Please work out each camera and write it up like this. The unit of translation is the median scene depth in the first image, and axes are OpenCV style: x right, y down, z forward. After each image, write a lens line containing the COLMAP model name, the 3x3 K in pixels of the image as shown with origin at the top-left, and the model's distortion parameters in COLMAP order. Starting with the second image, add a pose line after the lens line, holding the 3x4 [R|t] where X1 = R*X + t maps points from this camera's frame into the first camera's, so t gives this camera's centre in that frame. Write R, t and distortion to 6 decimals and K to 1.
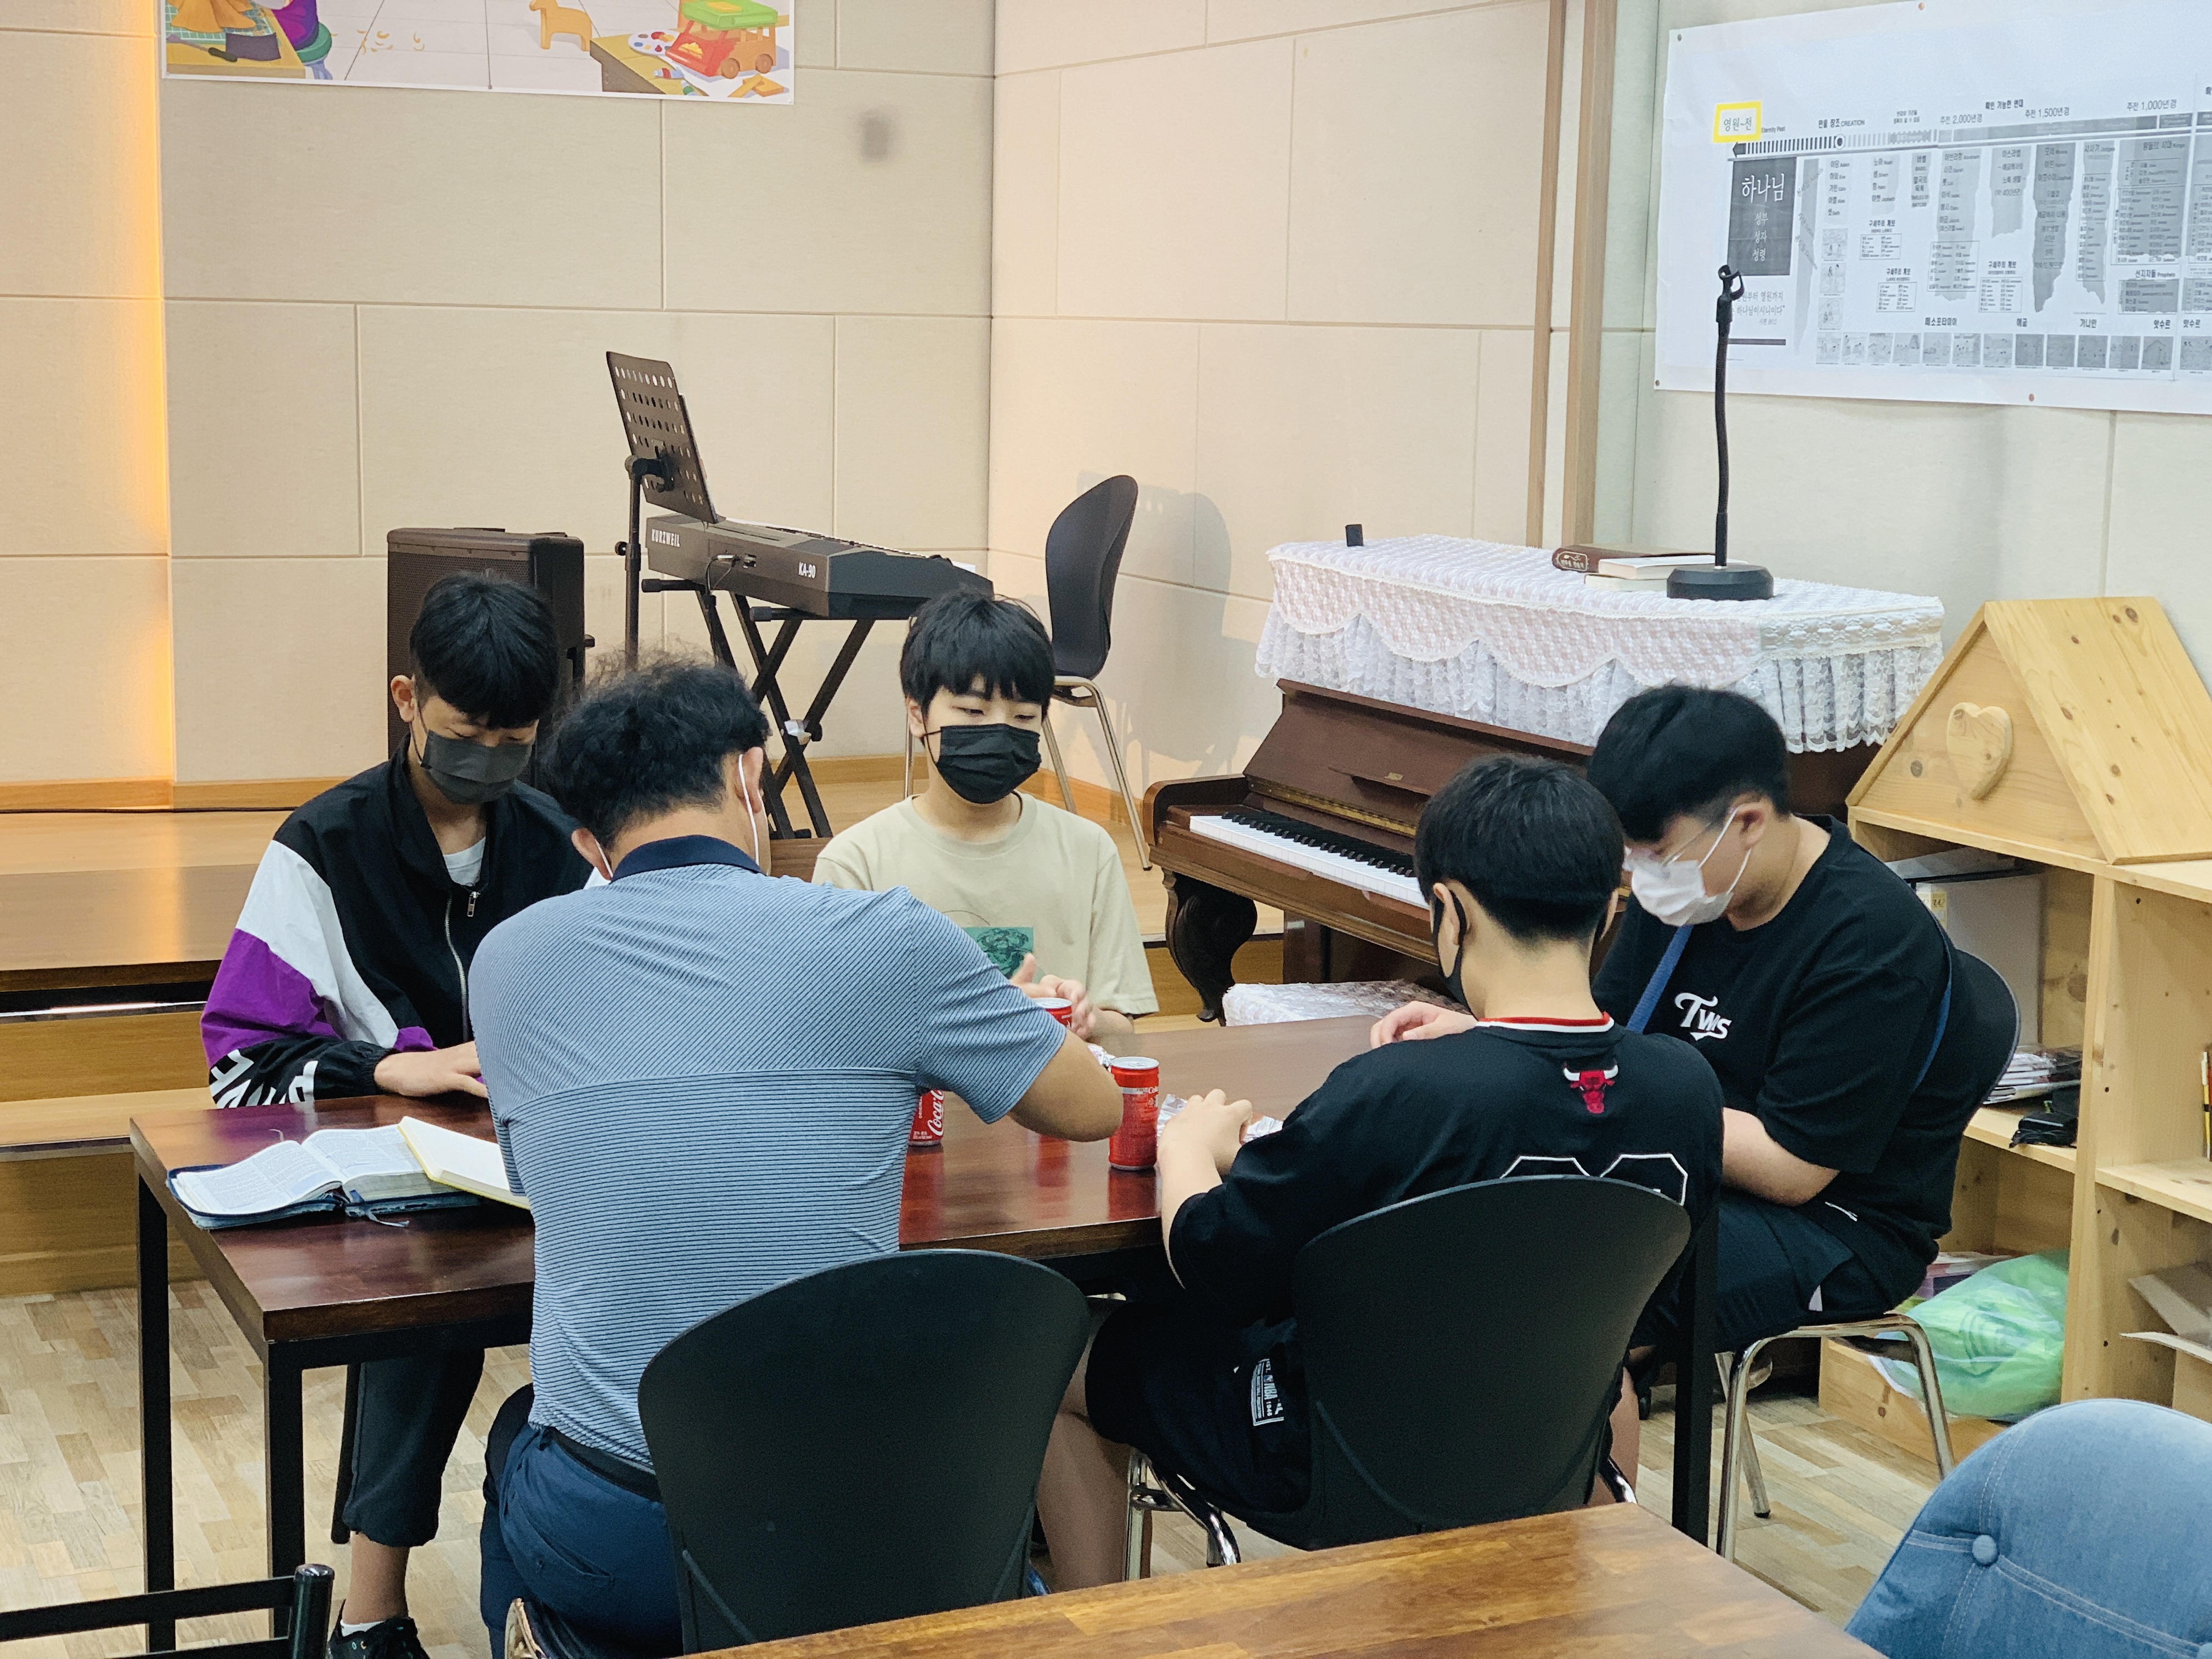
lens RADIAL K [[3352.4, 0, 1102.6], [0, 3352.4, 914.1], [0, 0, 1]] dist [-0.003861, -0.100771]
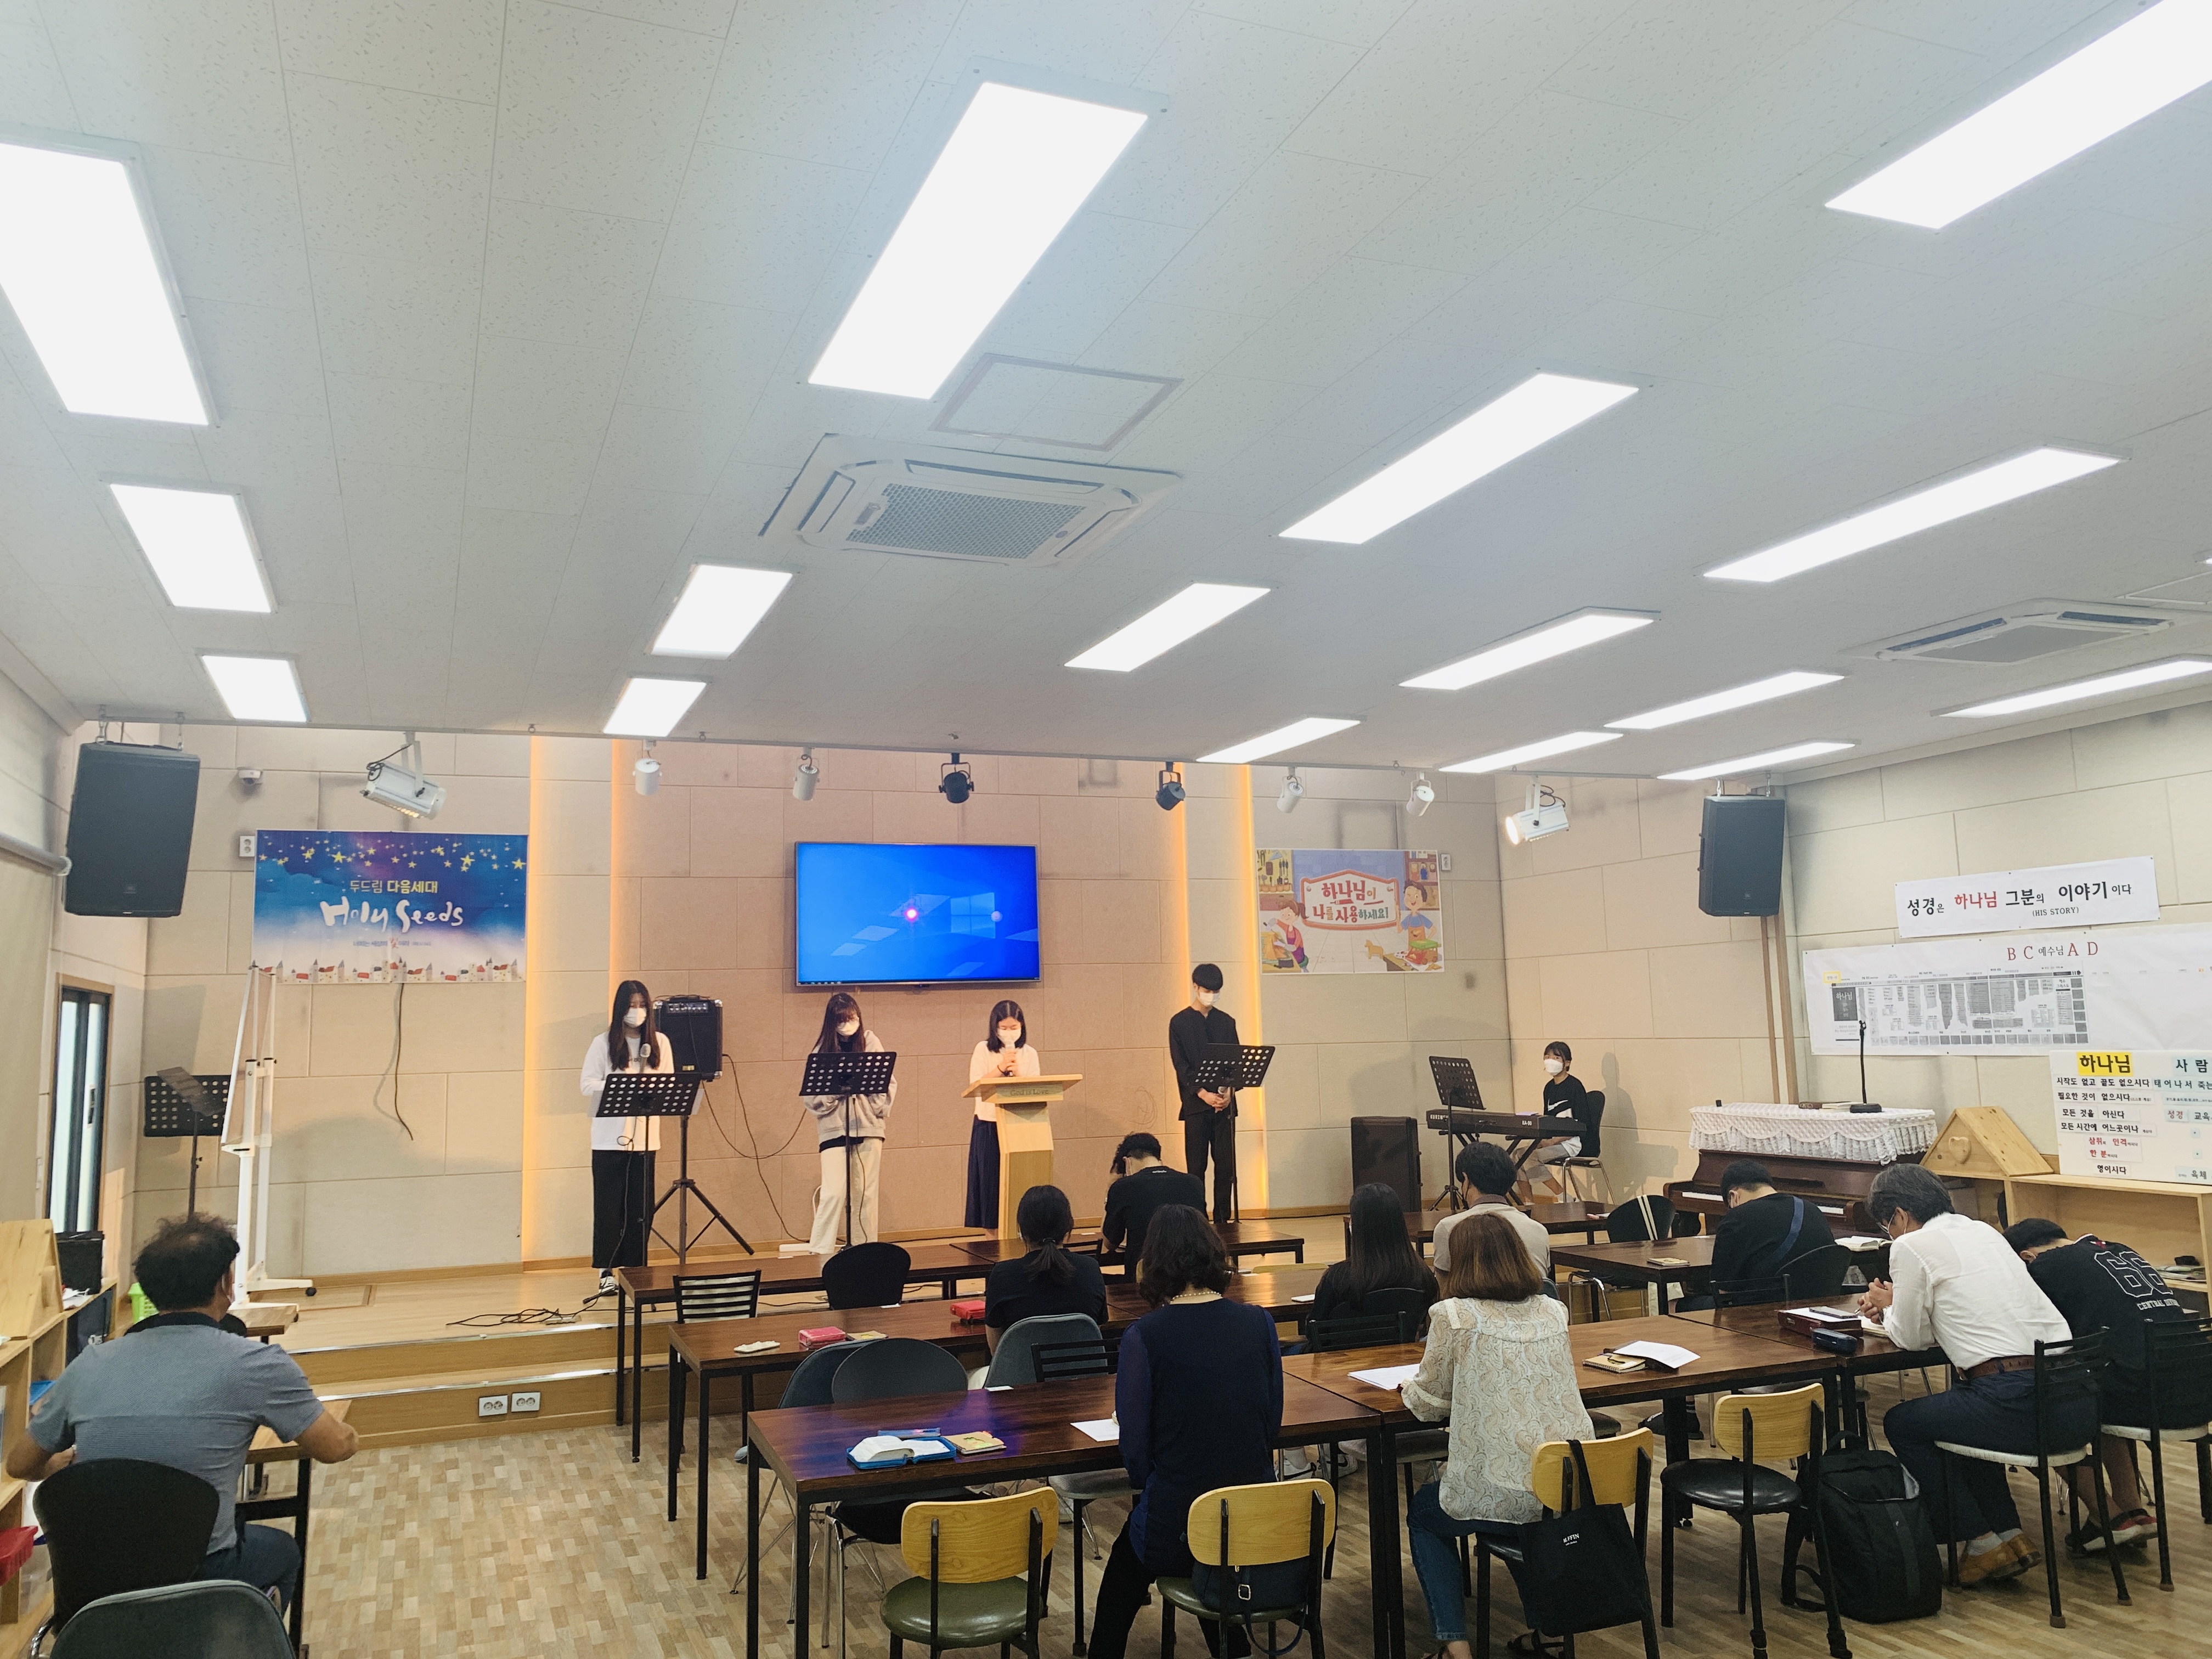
lens RADIAL K [[1698.7, 0, 1106.6], [0, 1698.7, 819.8], [0, 0, 1]] dist [0.082689, -0.148039]
pose [[0.996187, -0.057012, -0.066044, -0.460207], [0.035216, 0.955314, -0.293488, 0.110099], [0.079825, 0.290043, 0.953679, -0.856277]]
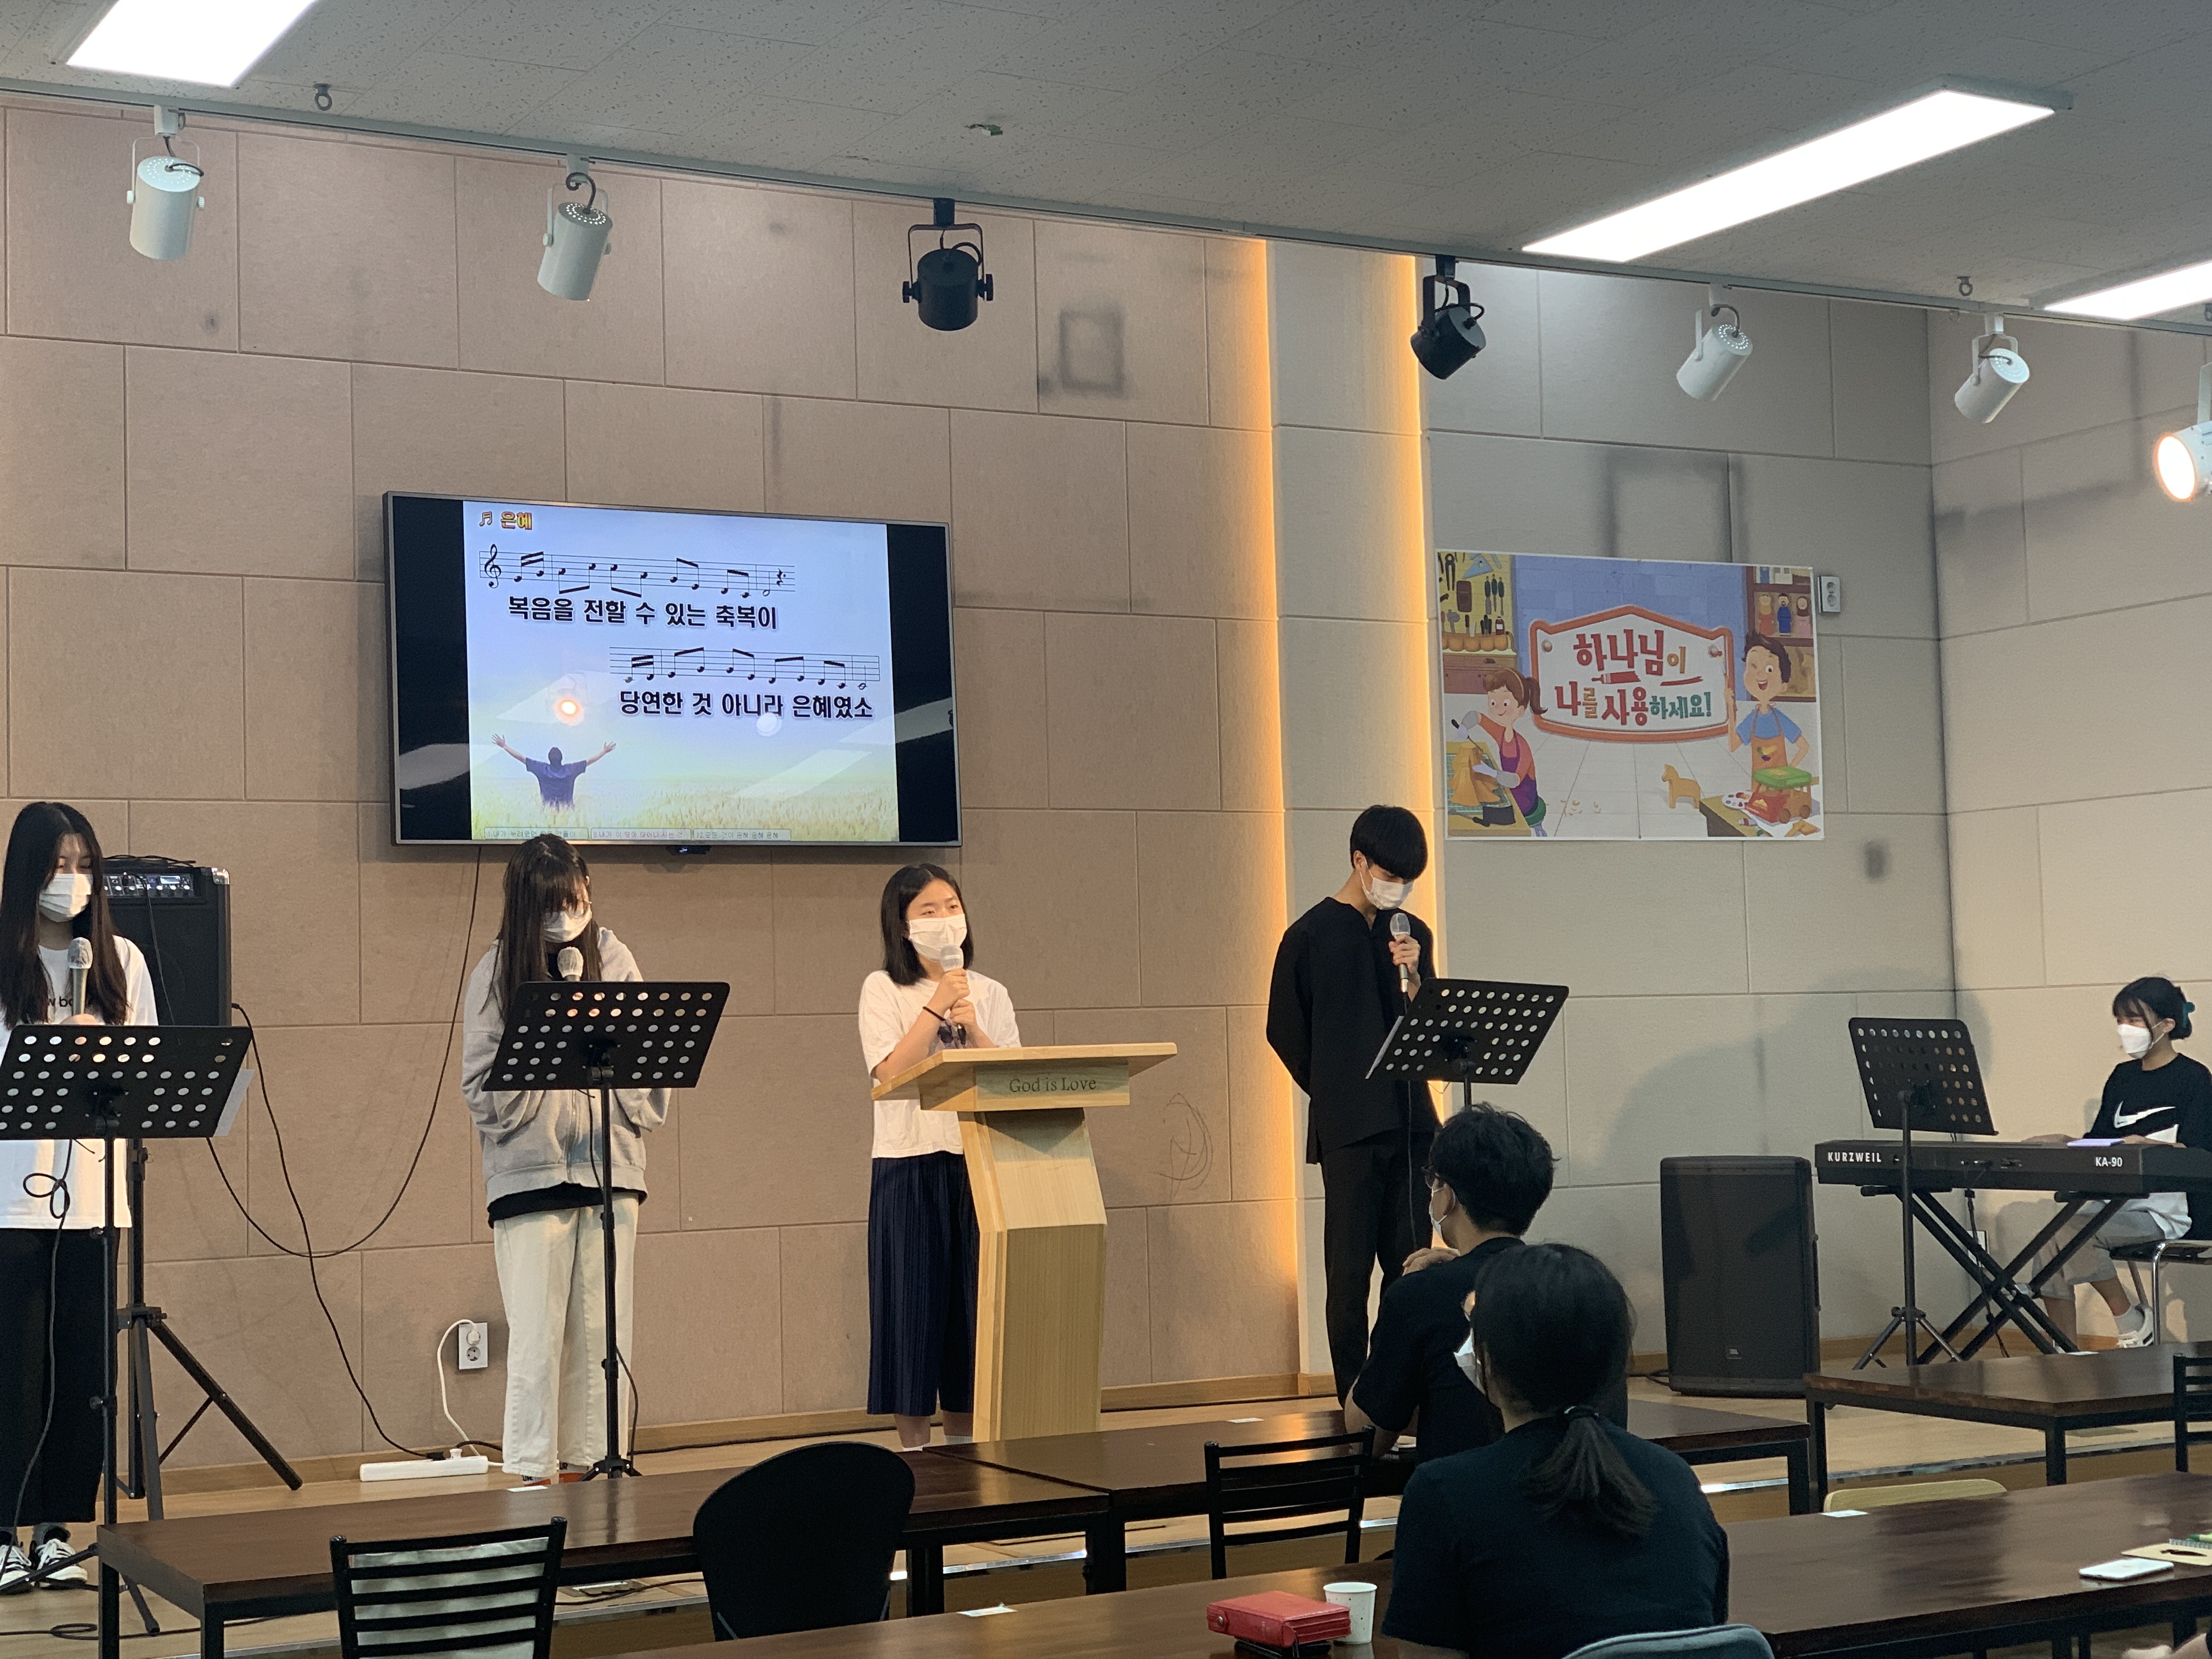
lens RADIAL K [[3315.8, 0, 1067.2], [0, 3315.8, 834.9], [0, 0, 1]] dist [0.048785, -0.018547]
pose [[0.997506, -0.045565, 0.053902, -0.750623], [0.056989, 0.970510, -0.234227, 0.083419], [-0.041640, 0.236715, 0.970686, -0.457707]]
